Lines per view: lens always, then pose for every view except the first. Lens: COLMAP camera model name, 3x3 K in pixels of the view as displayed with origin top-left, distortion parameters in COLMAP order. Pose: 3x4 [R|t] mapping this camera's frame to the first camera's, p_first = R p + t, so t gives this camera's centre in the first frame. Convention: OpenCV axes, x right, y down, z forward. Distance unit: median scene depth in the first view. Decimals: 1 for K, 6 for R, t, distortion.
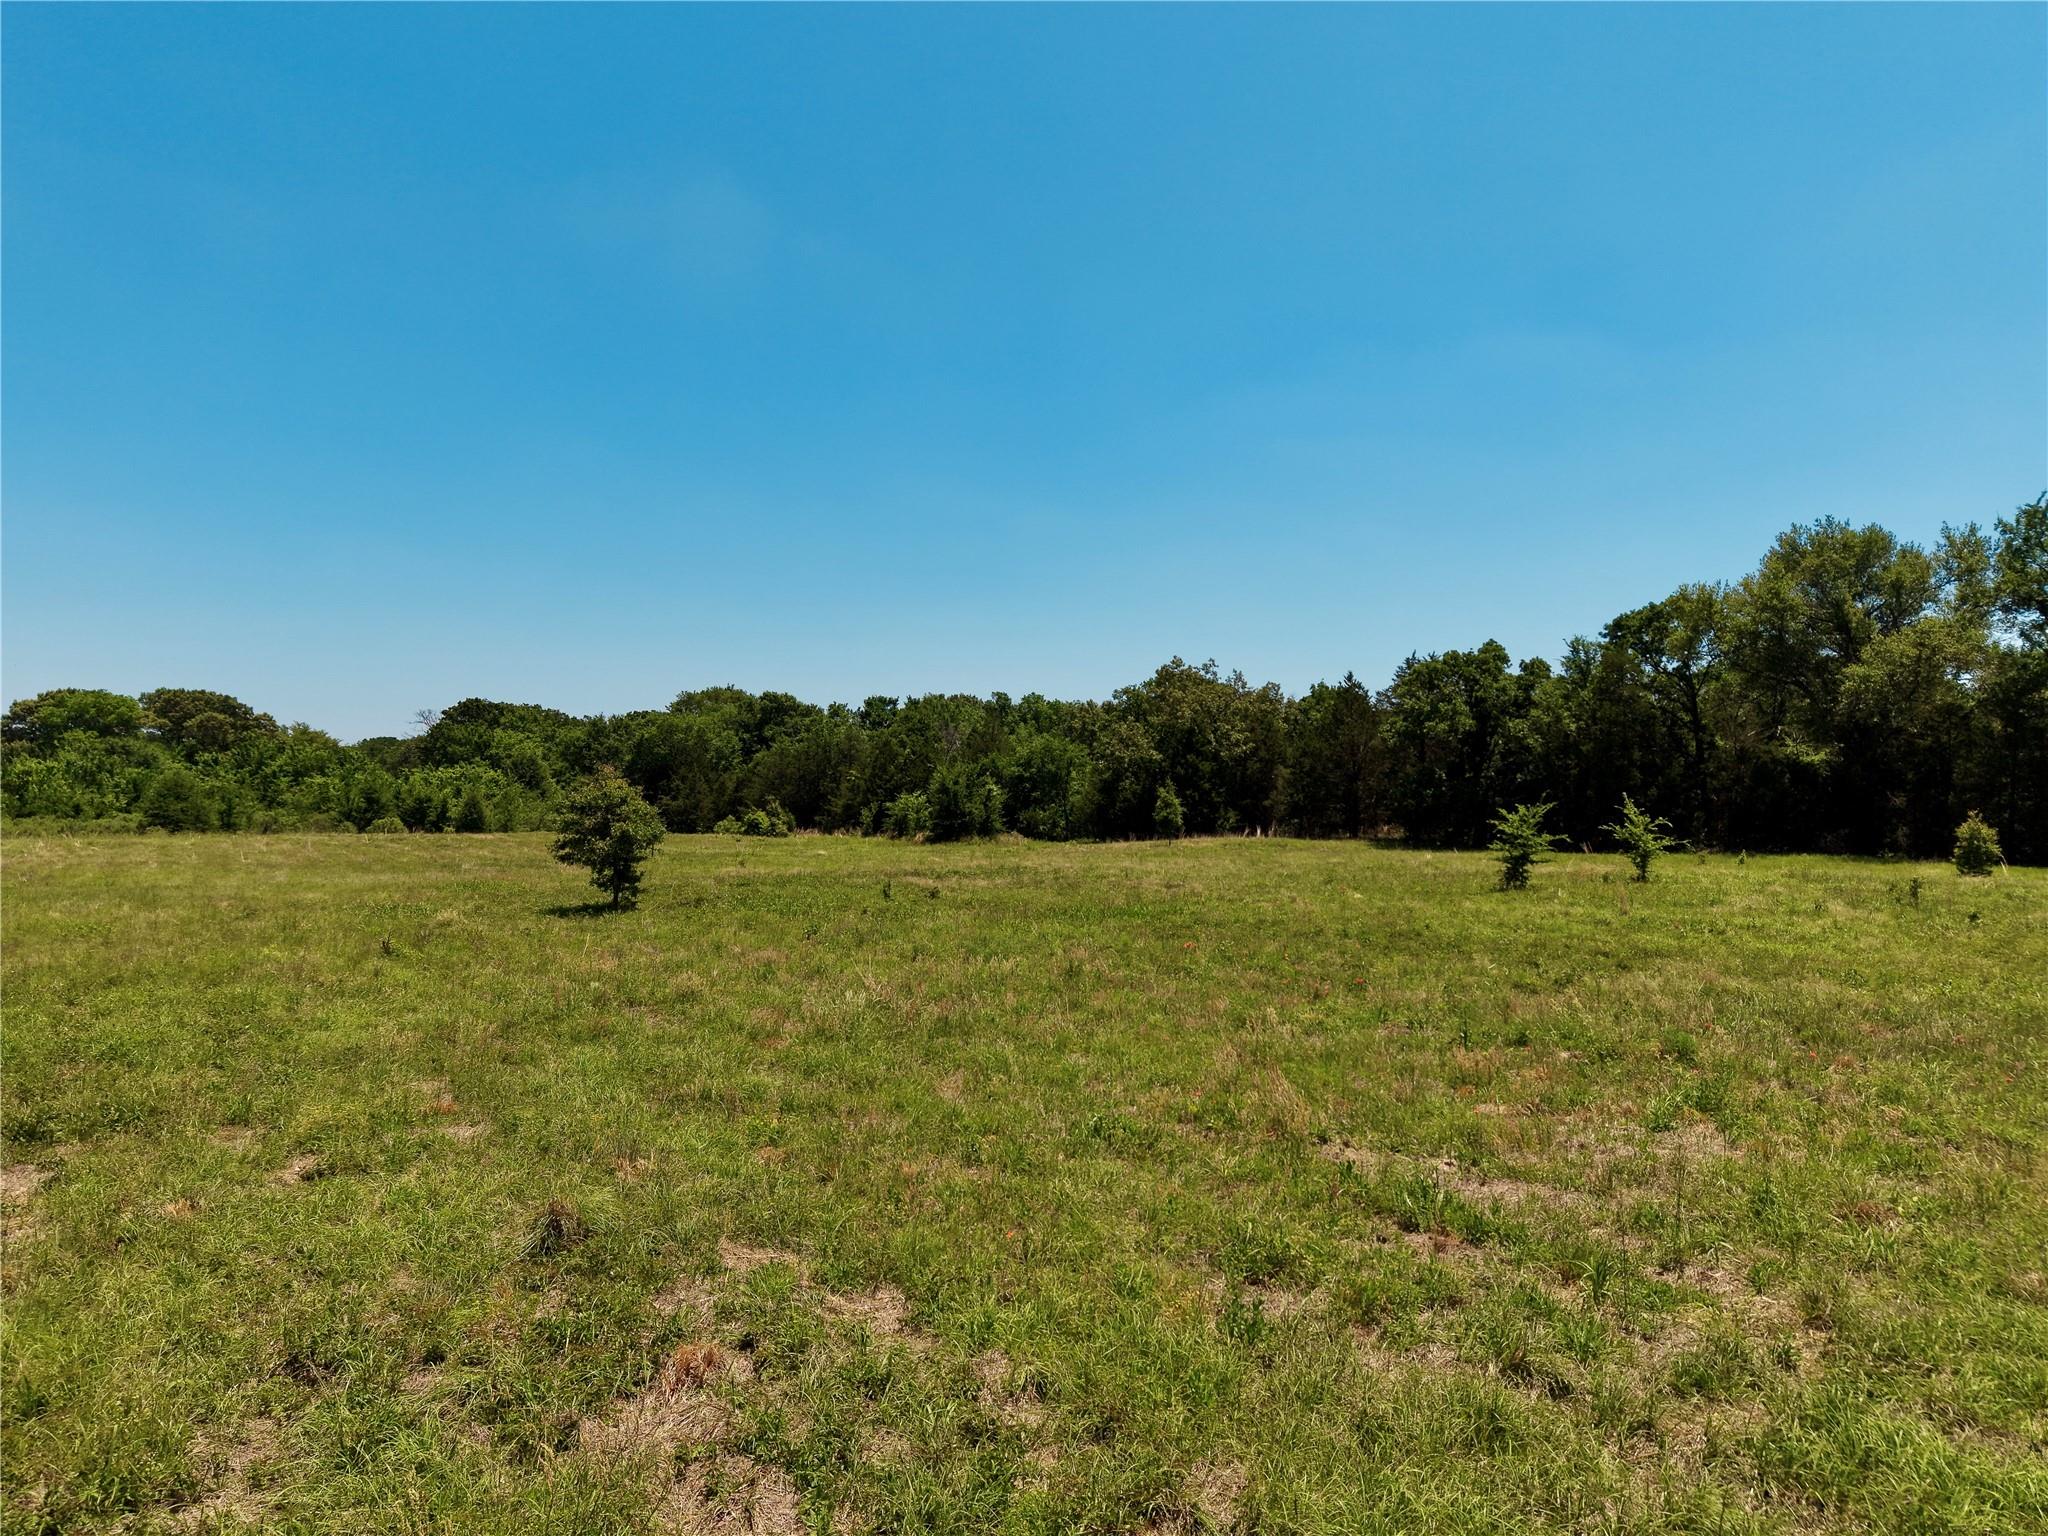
lens RADIAL K [[1454.5, 0, 1024.0], [0, 1454.5, 768.0], [0, 0, 1]] dist [0.069647, -0.122728]
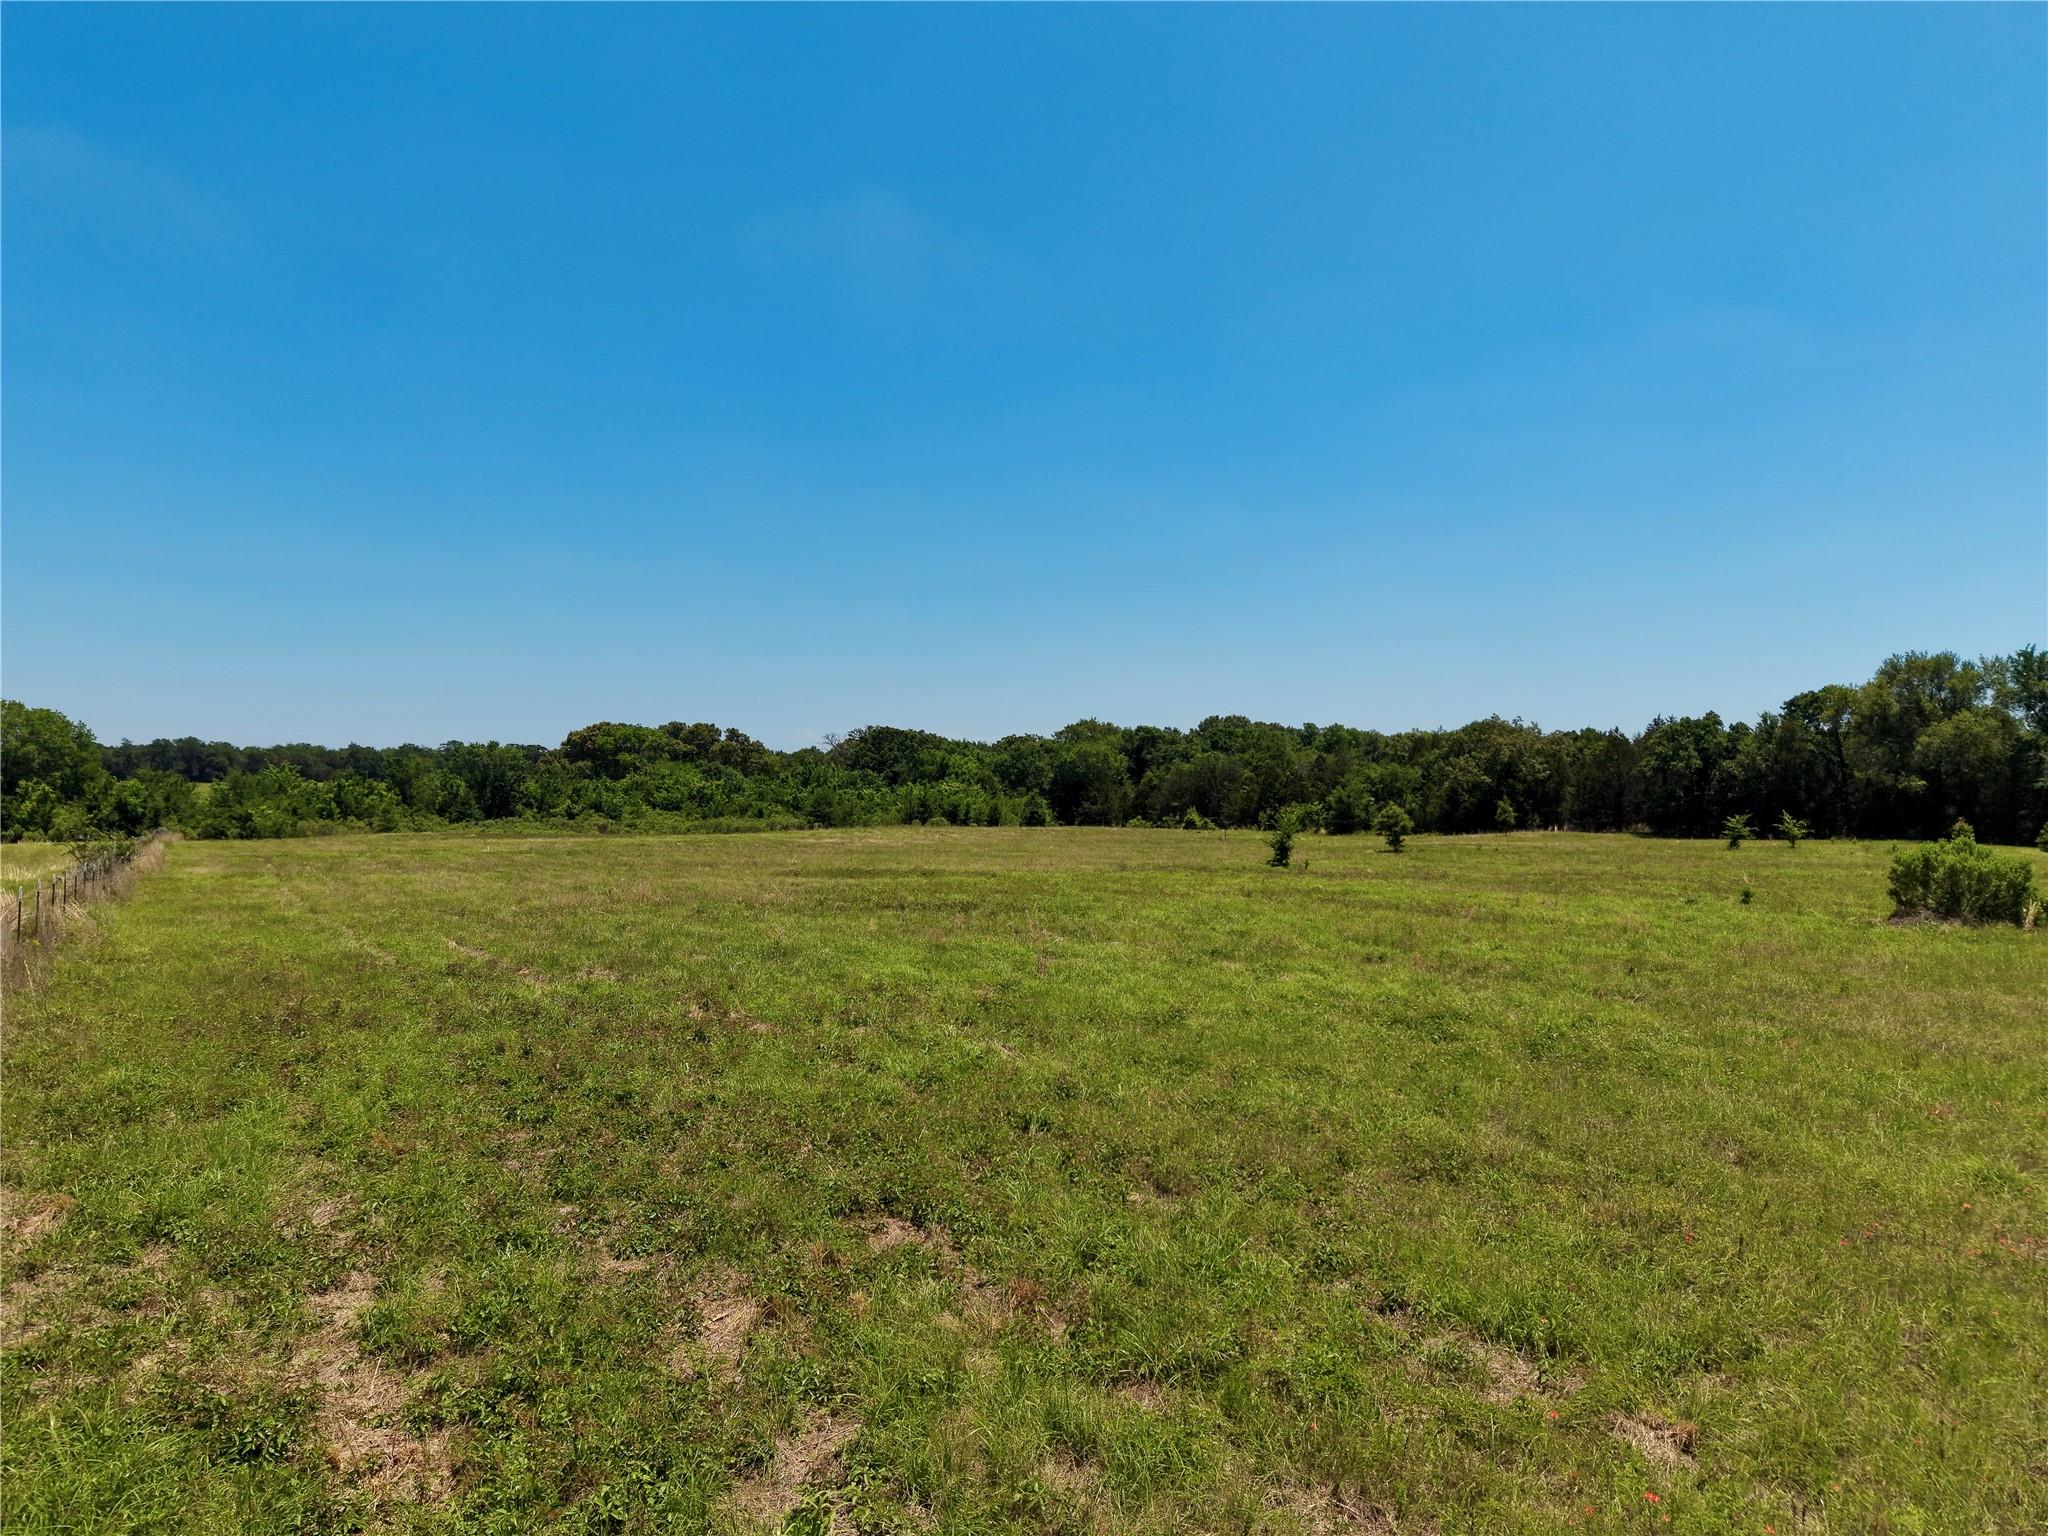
lens RADIAL K [[1415.5, 0, 1024.0], [0, 1415.5, 768.0], [0, 0, 1]] dist [0.002648, 0.001592]
pose [[0.991809, -0.002716, -0.127701, -0.241573], [0.002705, 0.999996, -0.000261, -0.025313], [0.127701, -0.000086, 0.991813, -0.671694]]
